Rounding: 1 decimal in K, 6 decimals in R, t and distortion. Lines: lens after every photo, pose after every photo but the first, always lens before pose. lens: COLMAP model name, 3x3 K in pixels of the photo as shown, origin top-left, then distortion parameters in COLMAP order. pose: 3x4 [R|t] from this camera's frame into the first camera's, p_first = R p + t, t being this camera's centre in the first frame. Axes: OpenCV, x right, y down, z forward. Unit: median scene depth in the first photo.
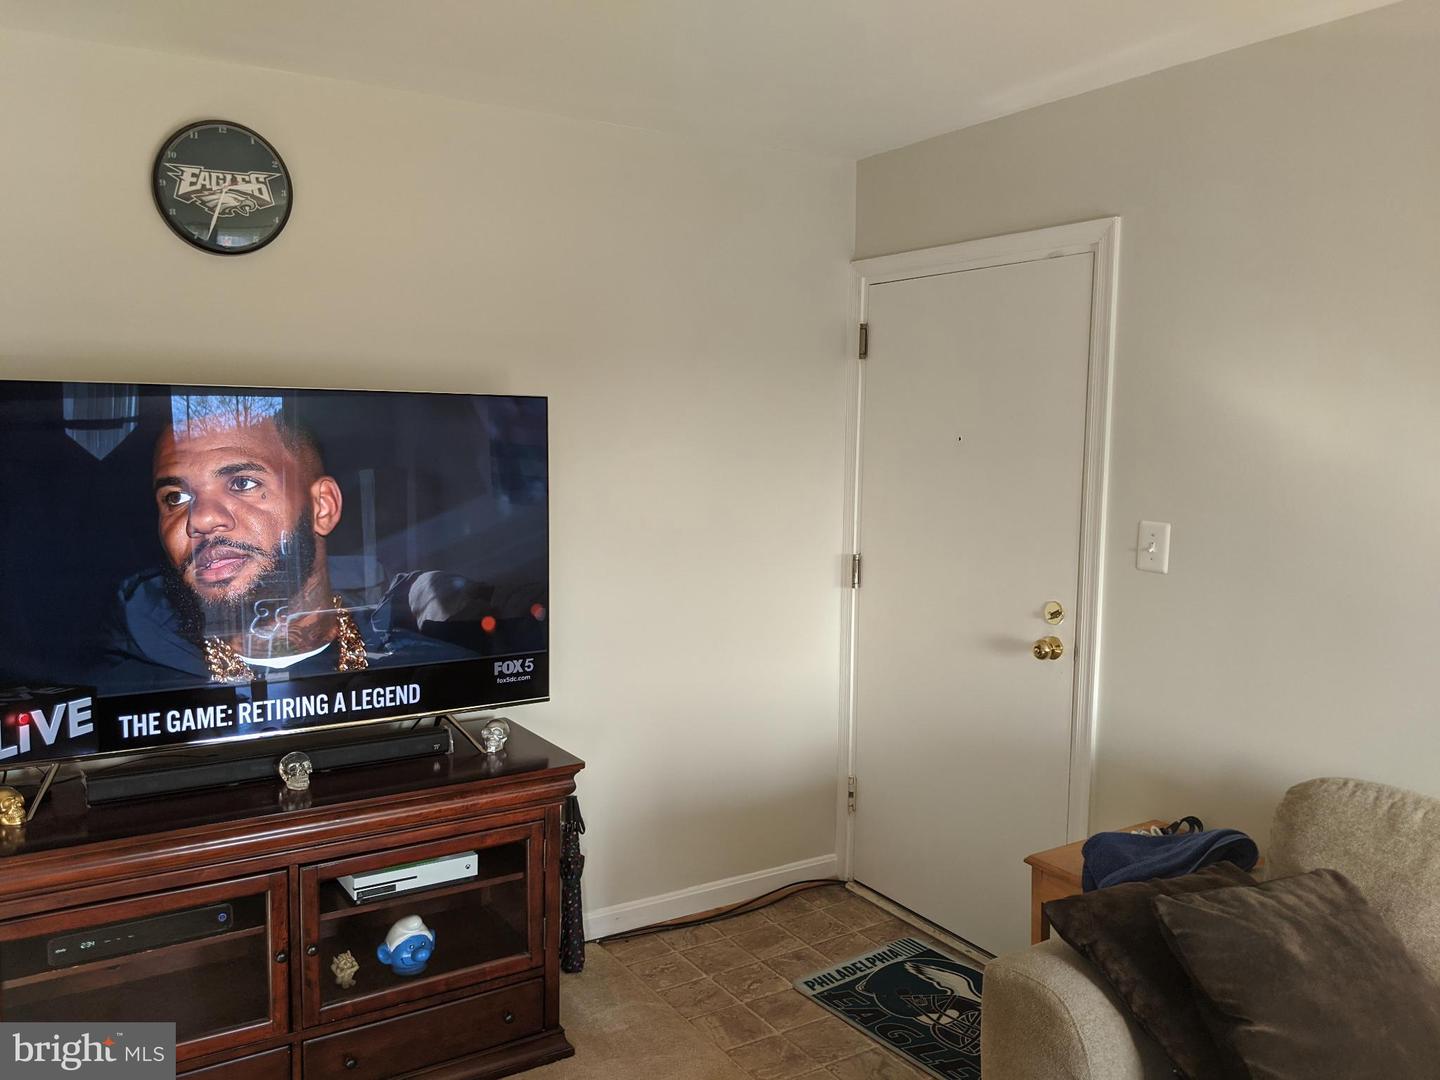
lens RADIAL K [[1156.2, 0, 720.9], [0, 1156.2, 528.8], [0, 0, 1]] dist [0.081355, -0.140859]
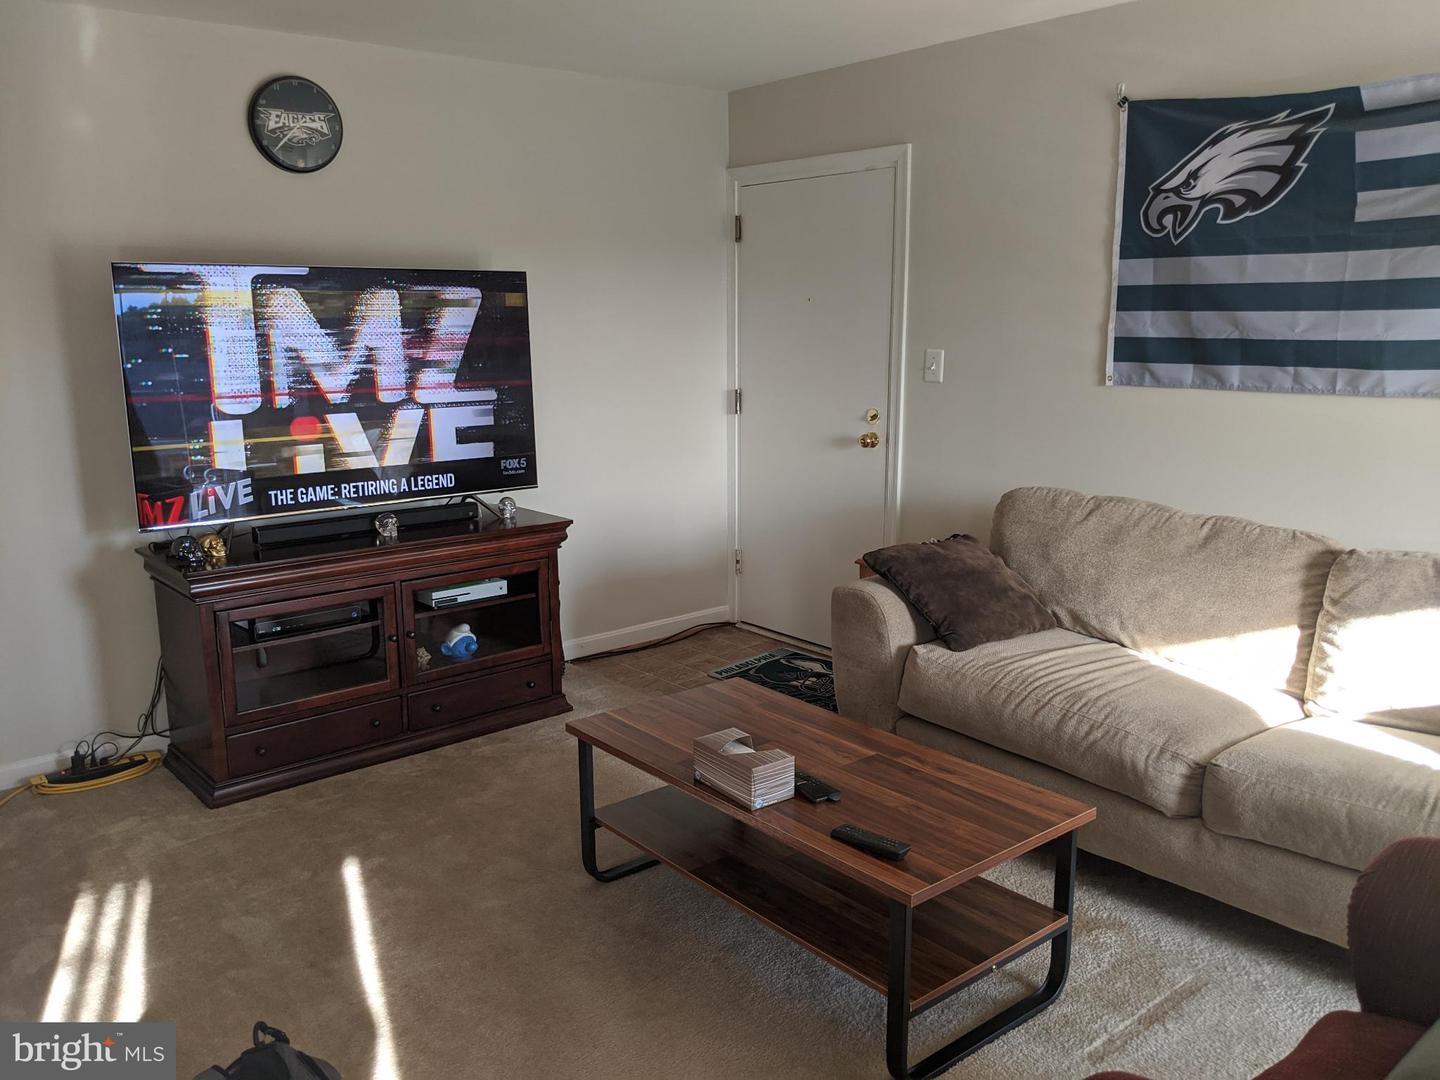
lens RADIAL K [[1156.2, 0, 722.6], [0, 1156.2, 551.6], [0, 0, 1]] dist [0.081355, -0.140859]
pose [[0.990173, -0.047402, 0.131567, -0.118641], [0.032721, 0.993217, 0.111579, 0.077376], [-0.135964, -0.106177, 0.985008, -0.496432]]
